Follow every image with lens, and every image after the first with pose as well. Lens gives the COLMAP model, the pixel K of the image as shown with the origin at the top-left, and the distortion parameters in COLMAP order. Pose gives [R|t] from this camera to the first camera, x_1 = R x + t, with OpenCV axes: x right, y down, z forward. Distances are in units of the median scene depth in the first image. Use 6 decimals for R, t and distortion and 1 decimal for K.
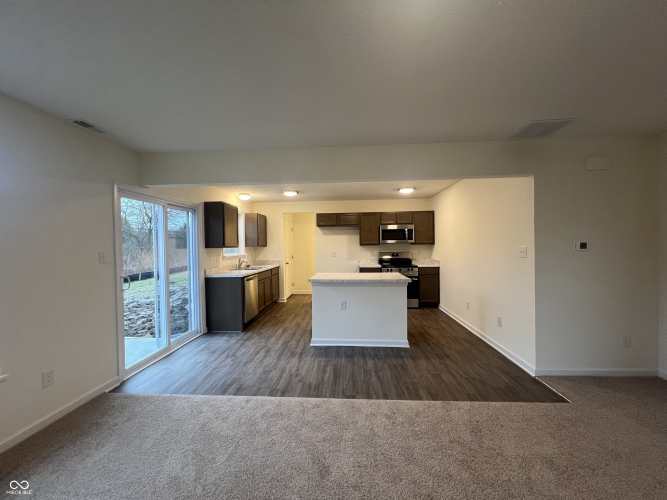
lens RADIAL K [[268.7, 0, 334.7], [0, 268.7, 249.0], [0, 0, 1]] dist [-0.000026, -0.000527]
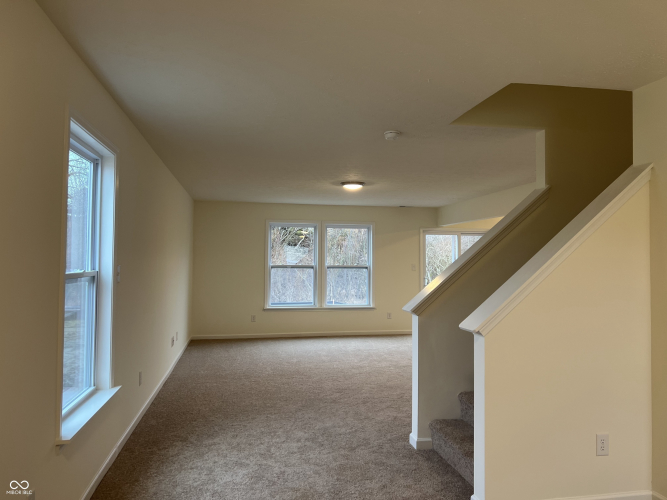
lens RADIAL K [[505.8, 0, 334.2], [0, 505.8, 249.8], [0, 0, 1]] dist [0.037636, -0.021313]
pose [[0.225697, -0.011908, -0.974125, 2.480154], [-0.020182, 0.999654, -0.016896, -0.018152], [0.973989, 0.023473, 0.225378, -0.402998]]
